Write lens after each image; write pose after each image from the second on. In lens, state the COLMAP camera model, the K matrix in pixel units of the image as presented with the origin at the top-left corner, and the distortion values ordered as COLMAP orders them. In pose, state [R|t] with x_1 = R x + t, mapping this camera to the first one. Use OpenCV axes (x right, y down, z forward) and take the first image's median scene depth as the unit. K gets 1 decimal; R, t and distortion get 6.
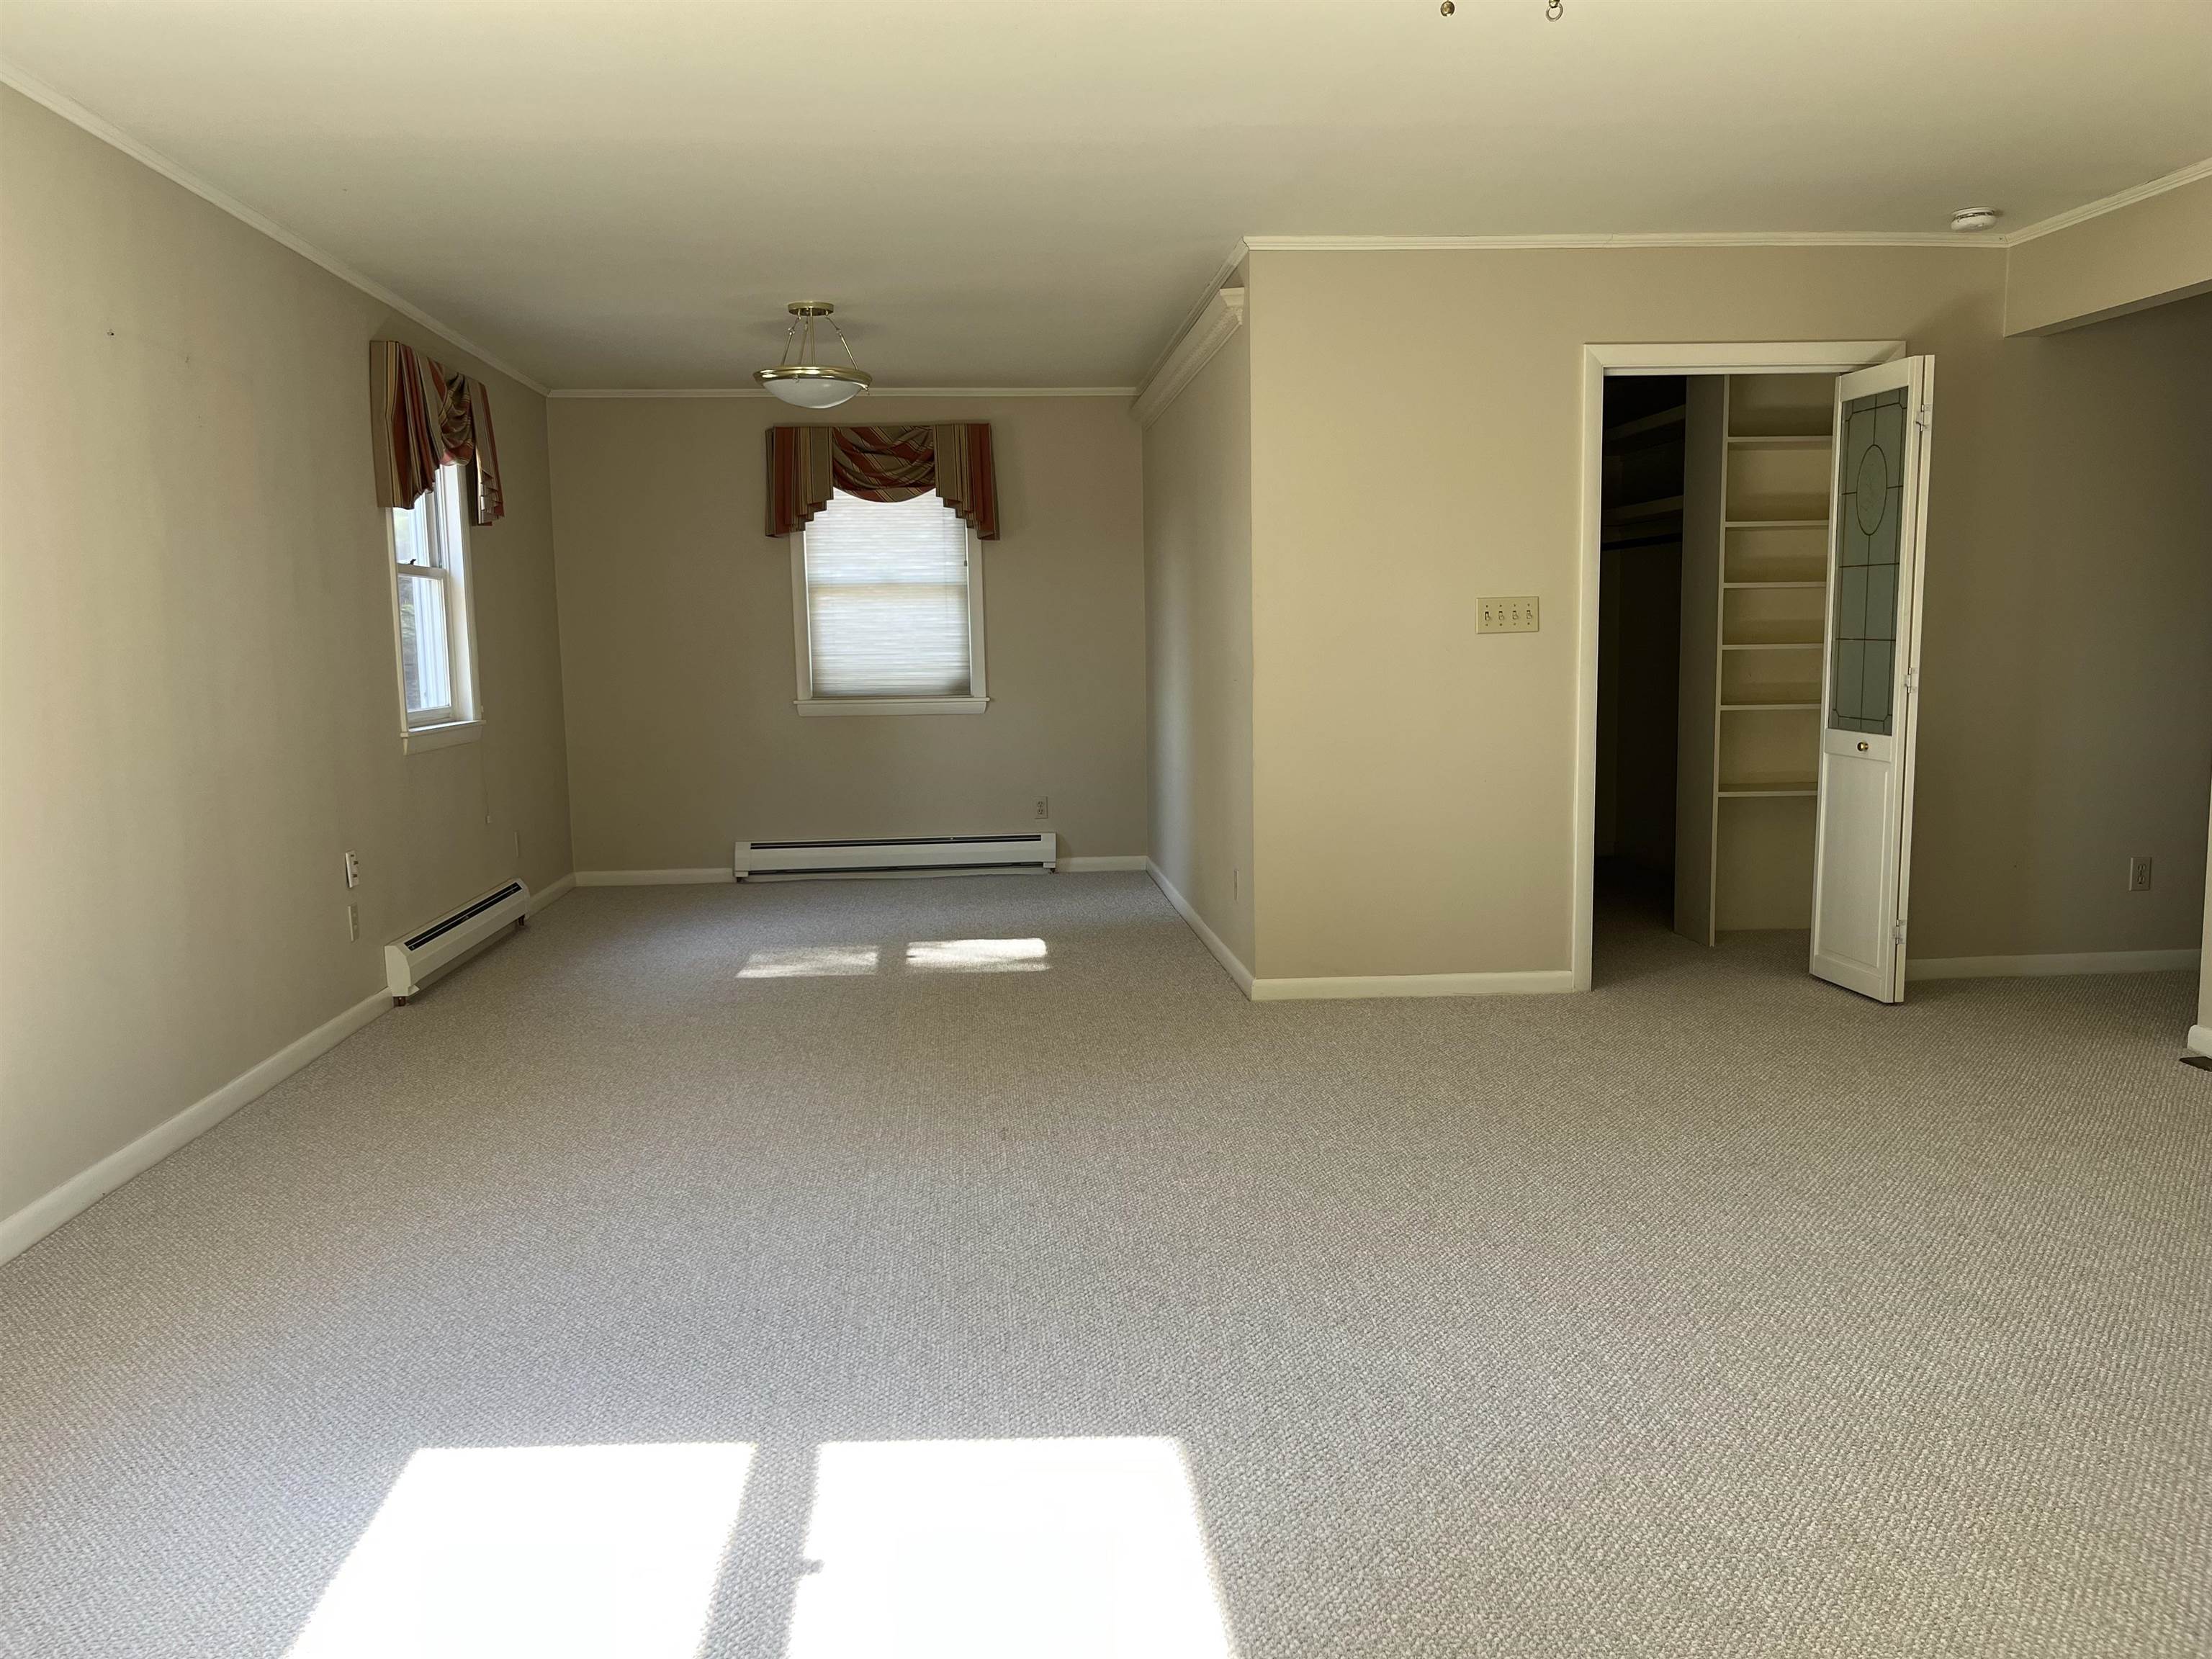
lens RADIAL K [[1692.1, 0, 1106.0], [0, 1692.1, 829.5], [0, 0, 1]] dist [-0.000323, -0.001249]
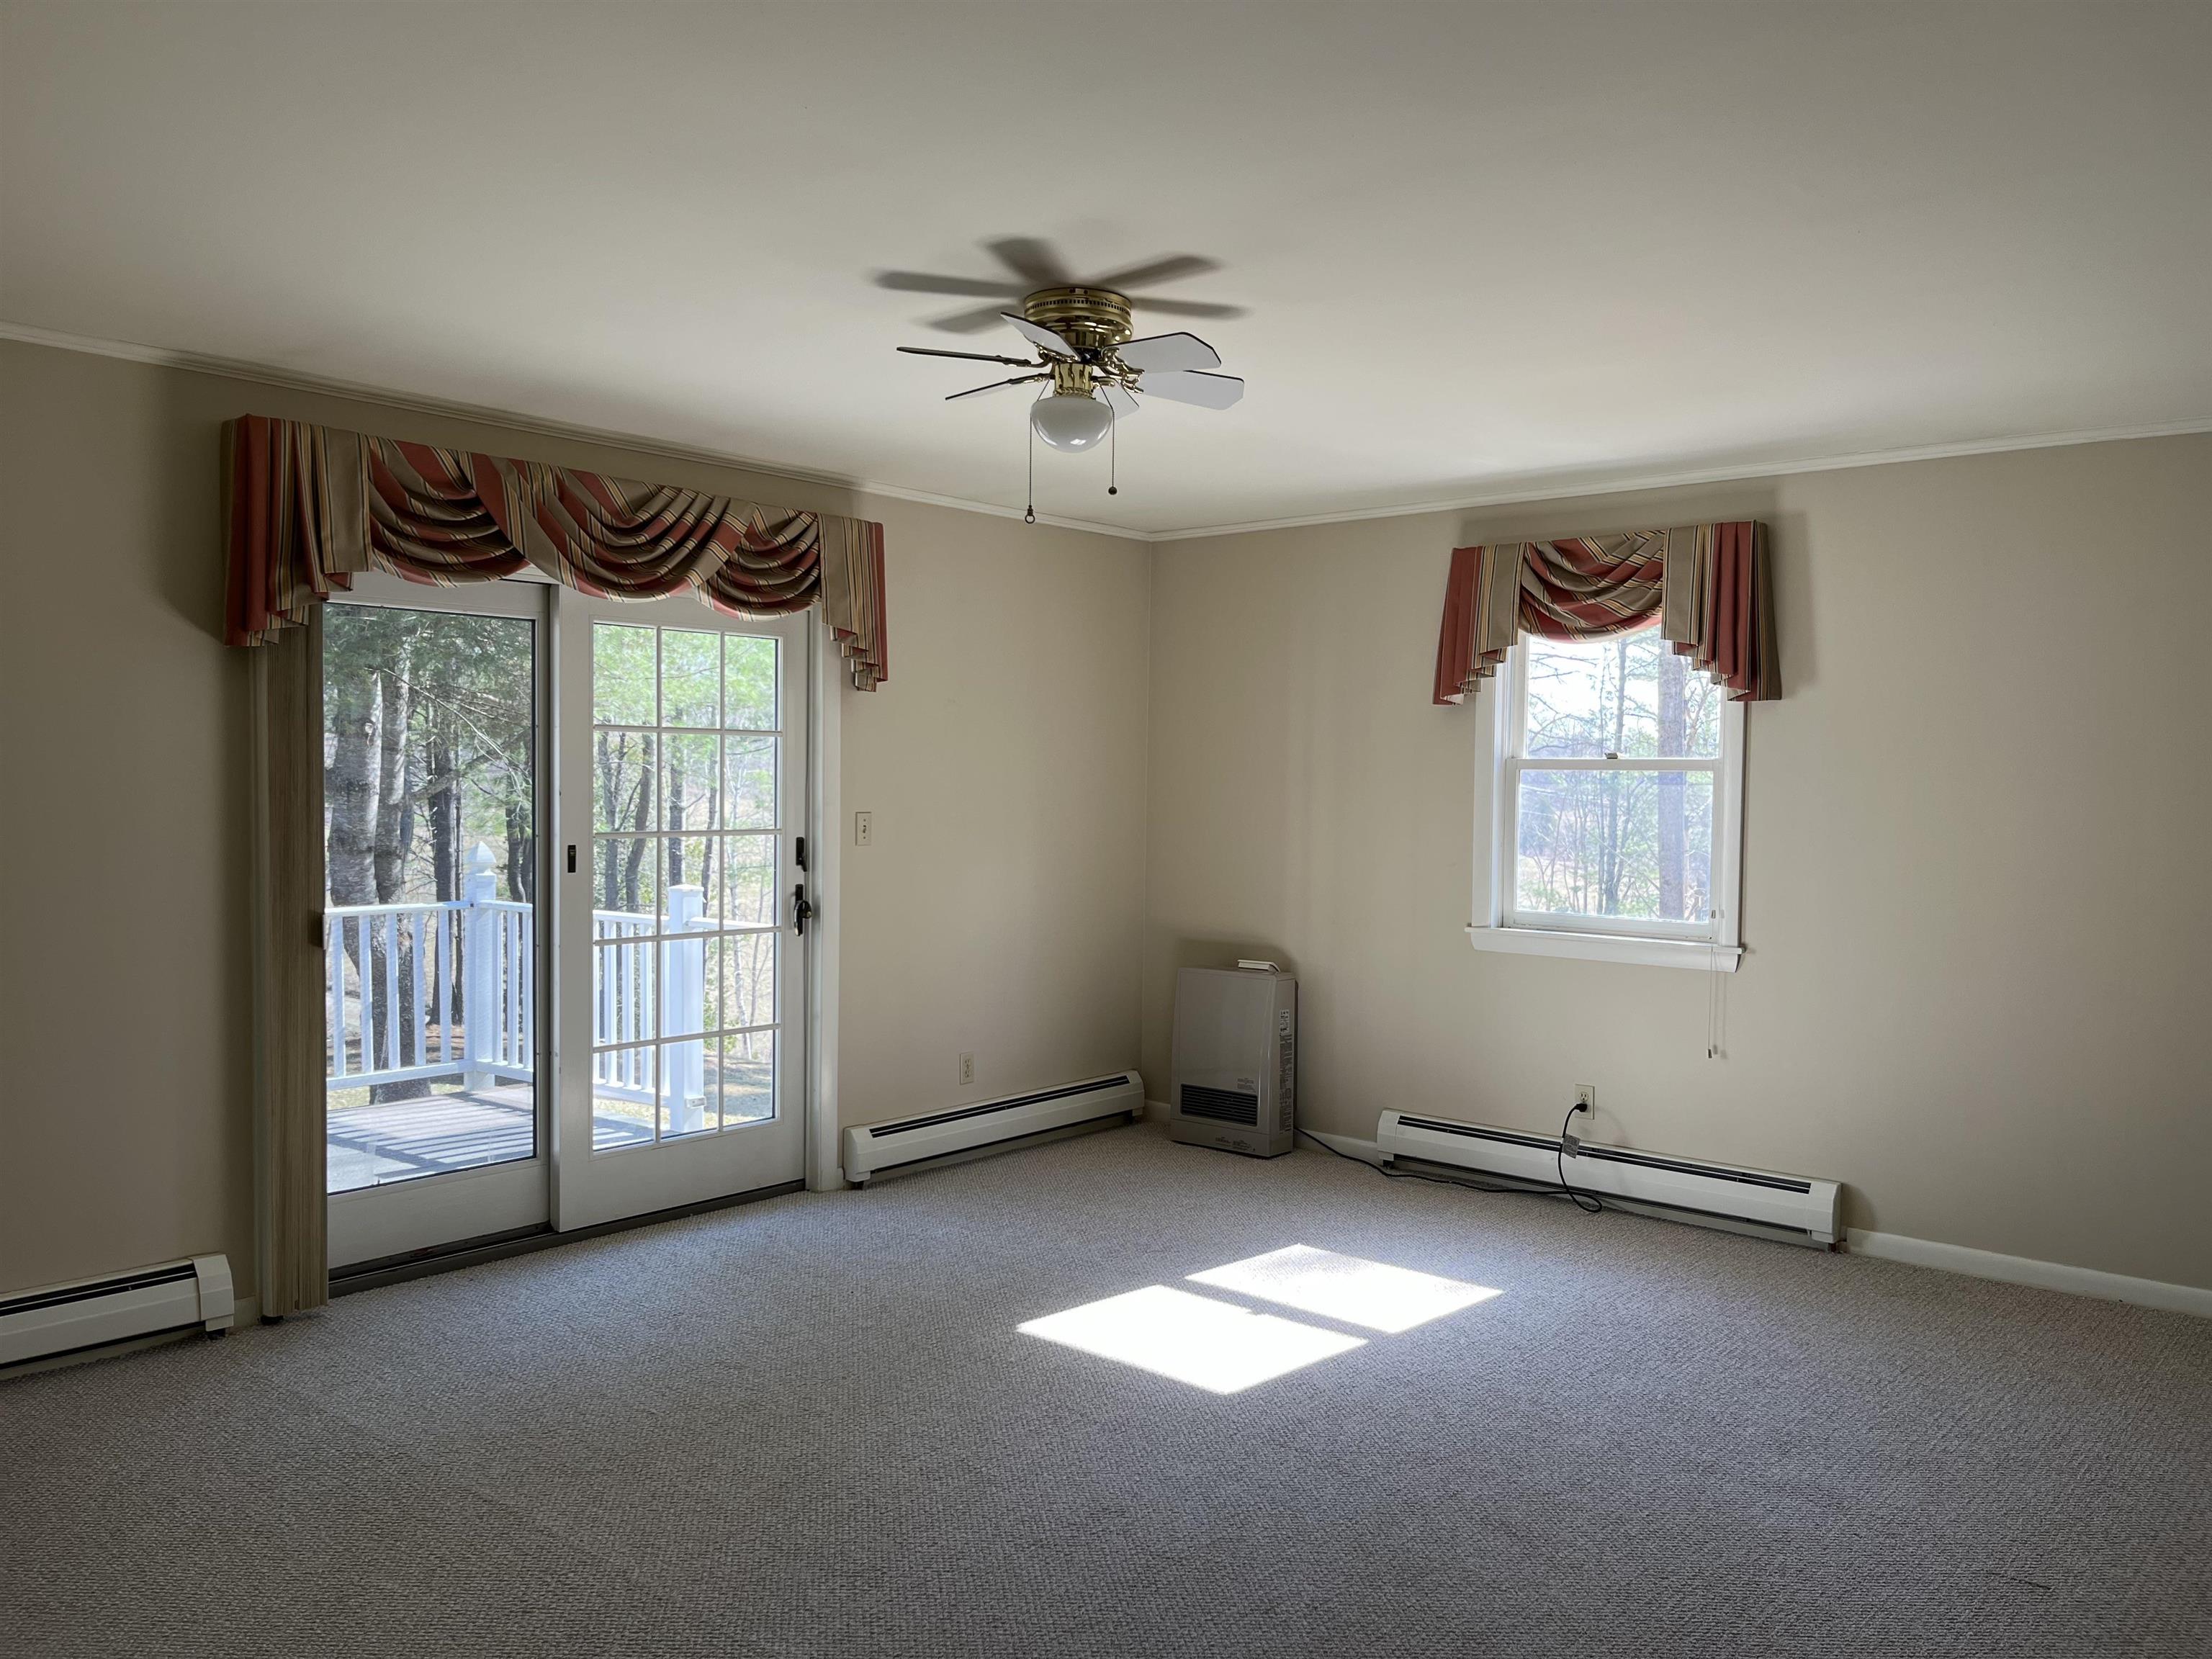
lens RADIAL K [[1692.1, 0, 1106.0], [0, 1692.1, 829.5], [0, 0, 1]] dist [-0.000323, -0.001249]
pose [[0.689416, 0.051681, -0.722519, 0.227466], [-0.113475, 0.992842, -0.037259, -0.074465], [0.715422, 0.107676, 0.690346, 0.404992]]
